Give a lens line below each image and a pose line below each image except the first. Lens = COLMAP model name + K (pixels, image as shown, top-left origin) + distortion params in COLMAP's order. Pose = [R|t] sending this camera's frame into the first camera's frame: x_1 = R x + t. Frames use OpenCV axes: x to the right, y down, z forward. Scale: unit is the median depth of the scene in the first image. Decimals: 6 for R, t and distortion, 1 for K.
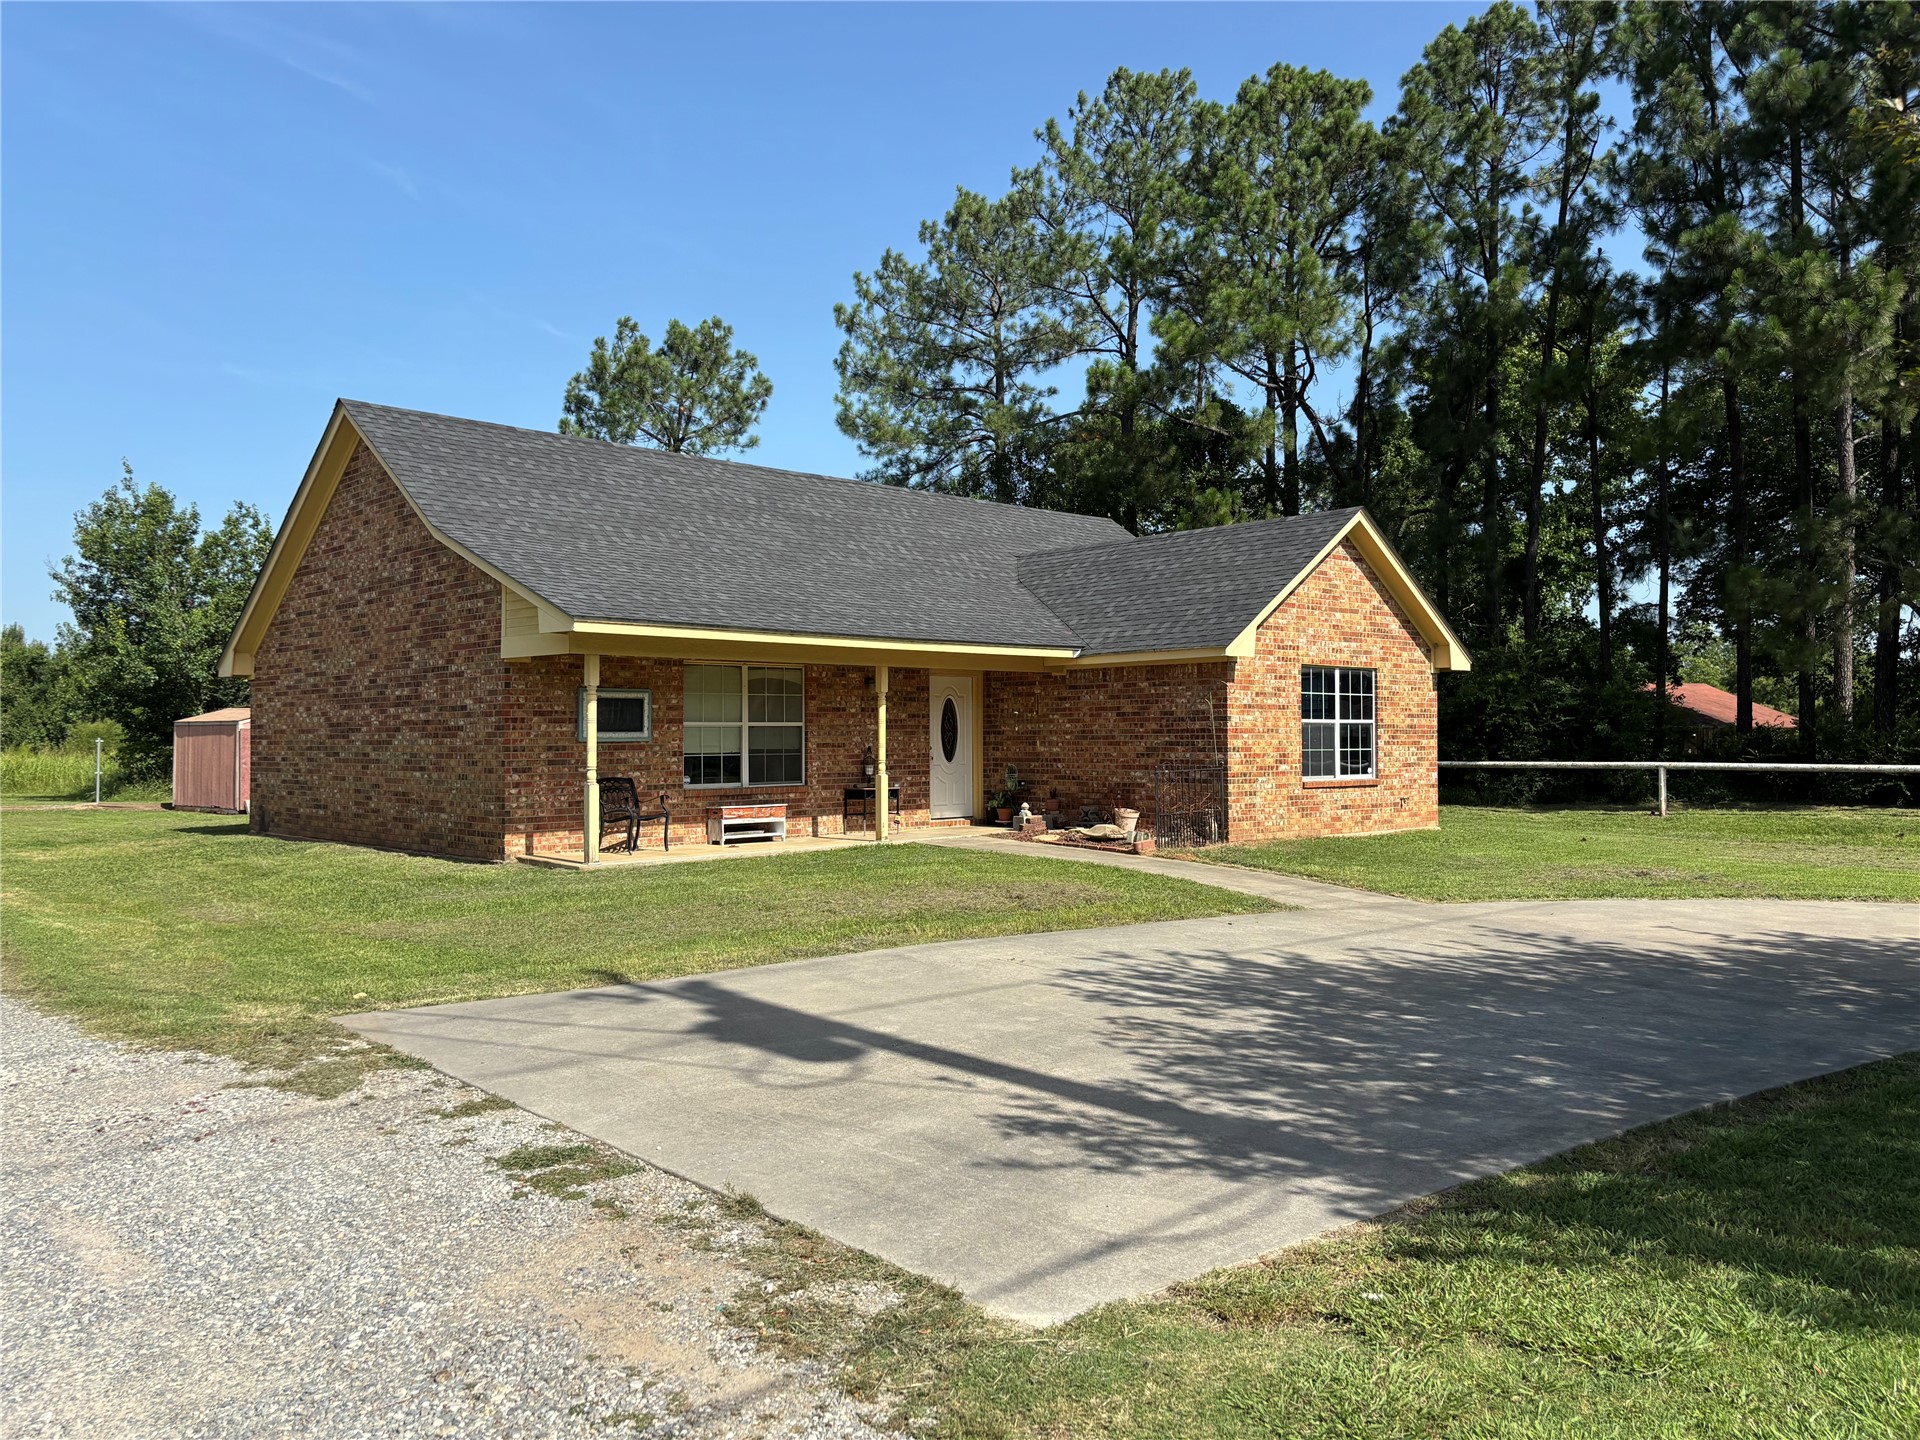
lens RADIAL K [[1464.9, 0, 969.6], [0, 1464.9, 709.1], [0, 0, 1]] dist [0.119585, -0.313511]
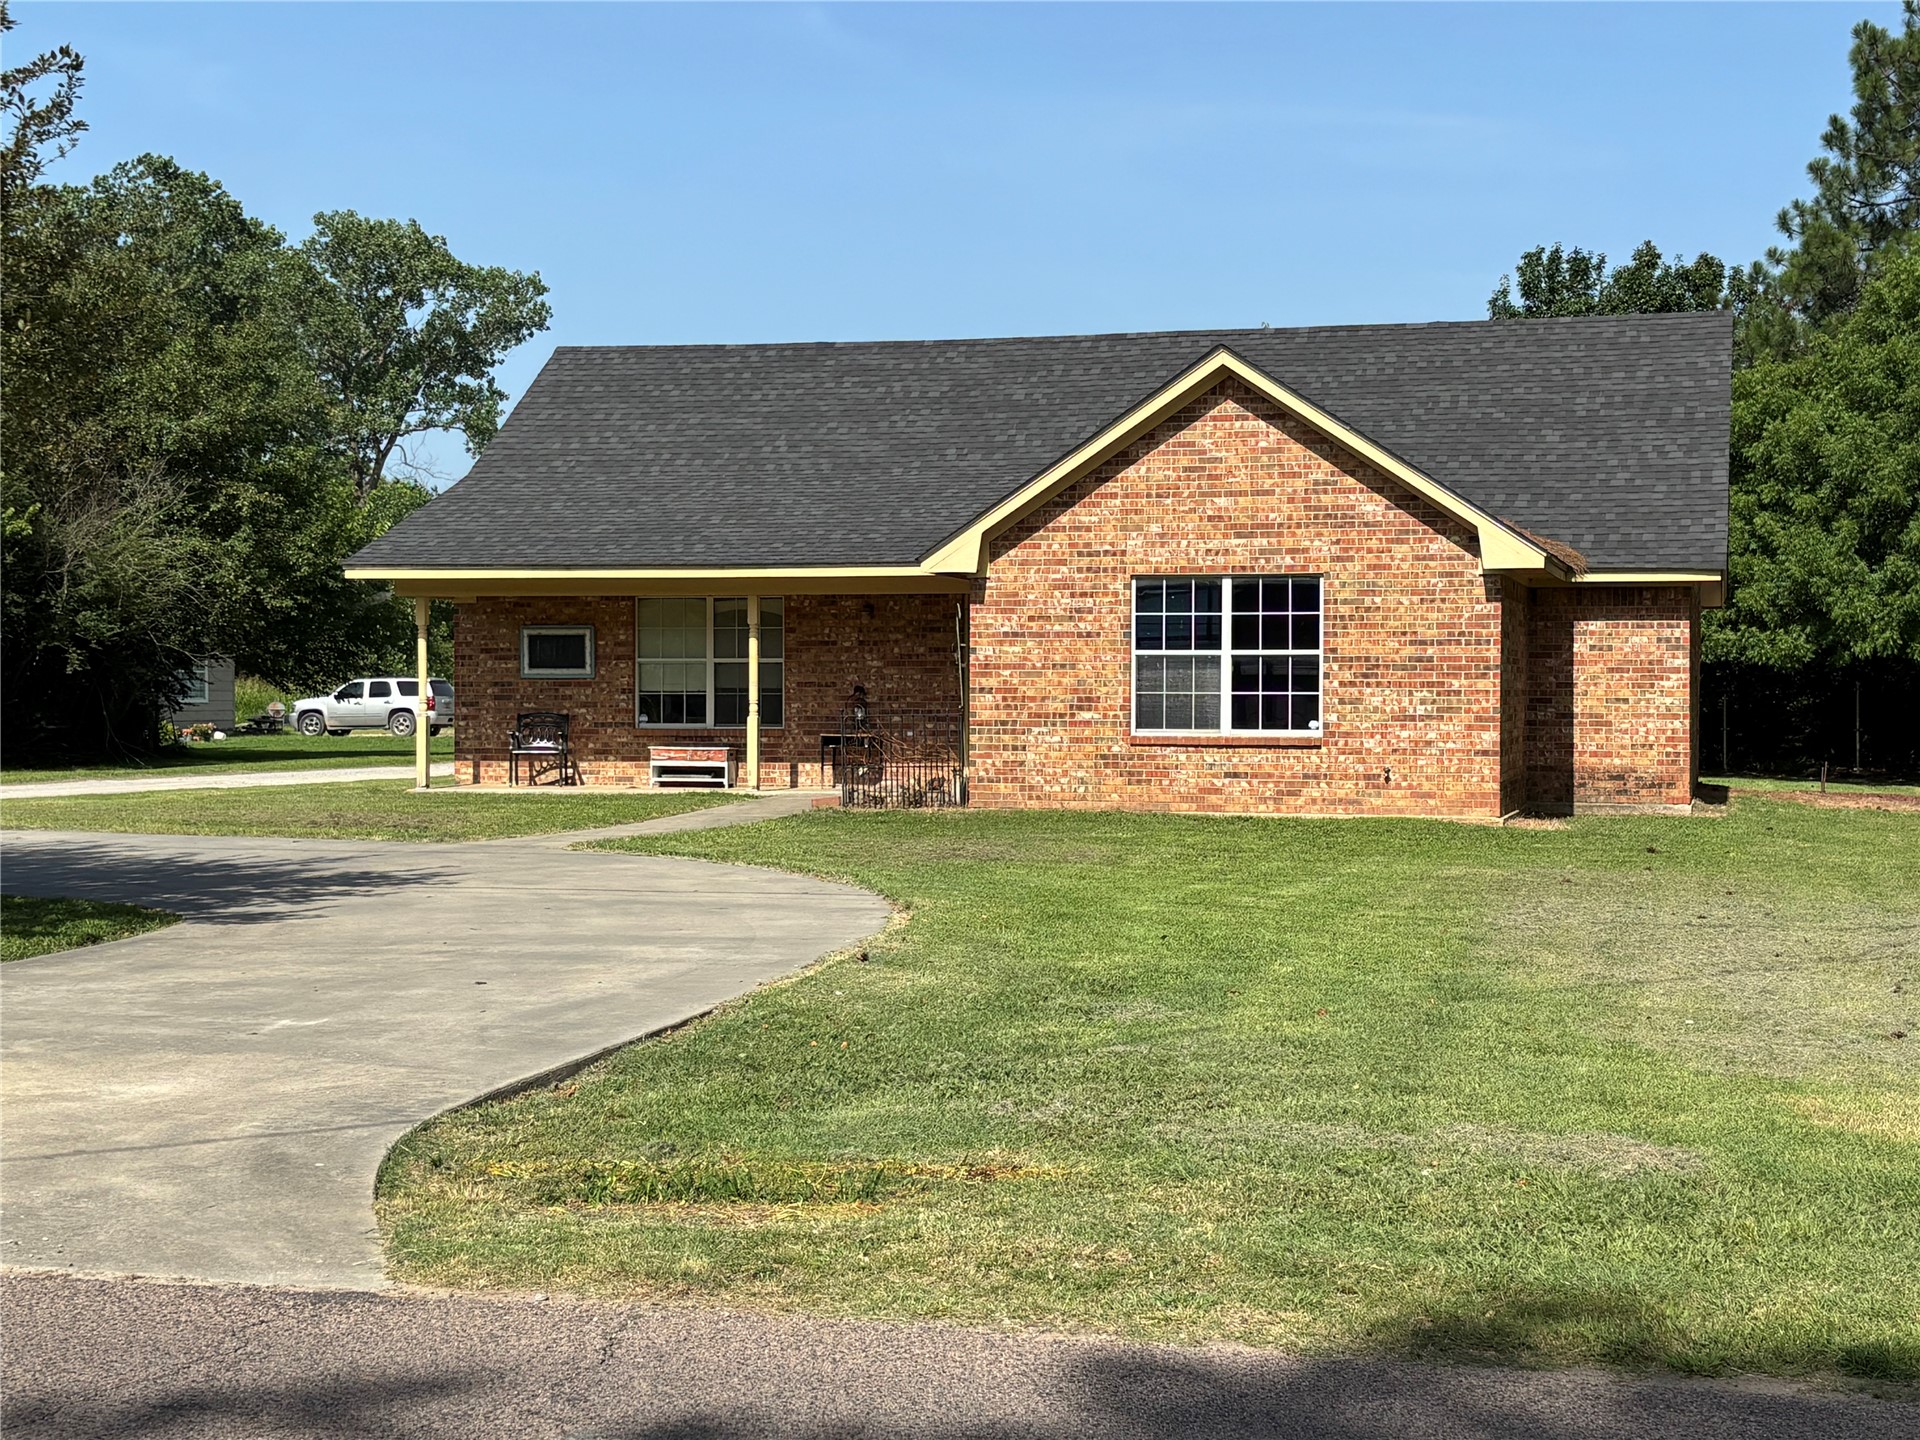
lens RADIAL K [[2810.9, 0, 960.0], [0, 2810.9, 720.0], [0, 0, 1]] dist [0.189016, -0.619487]
pose [[0.519795, 0.013819, -0.854179, 1.377081], [0.011932, 0.999654, 0.023433, 0.007676], [0.854207, -0.022373, 0.519451, 0.202267]]
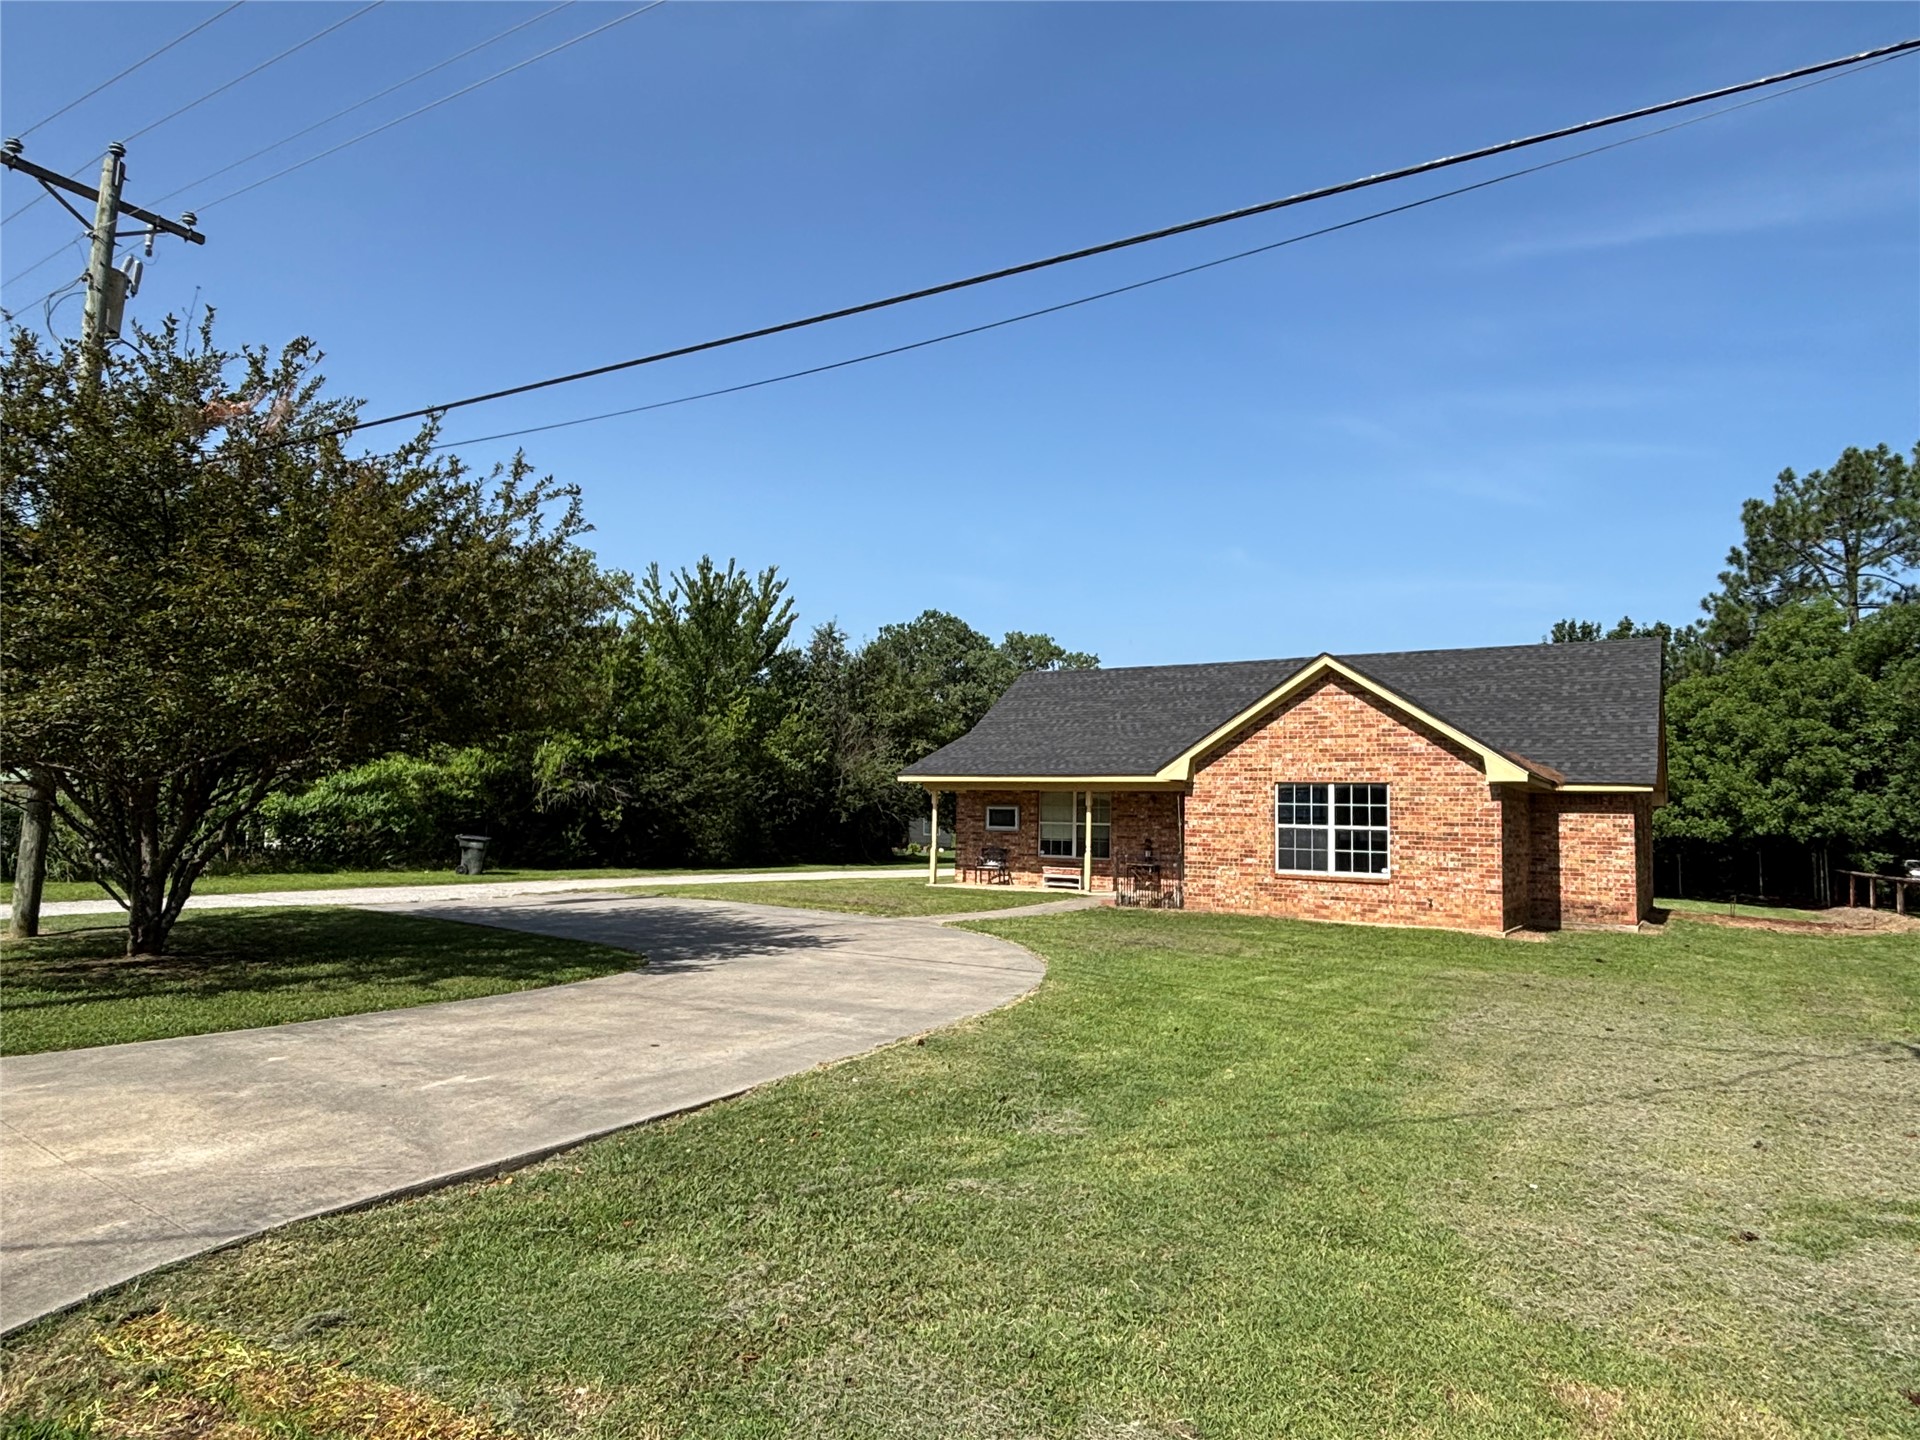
lens RADIAL K [[1161.4, 0, 942.3], [0, 1161.4, 724.8], [0, 0, 1]] dist [0.044746, -0.043682]
pose [[0.239088, -0.074510, -0.968135, 1.156834], [-0.008404, 0.996855, -0.078796, 0.002695], [0.970962, 0.026975, 0.237710, 0.470930]]
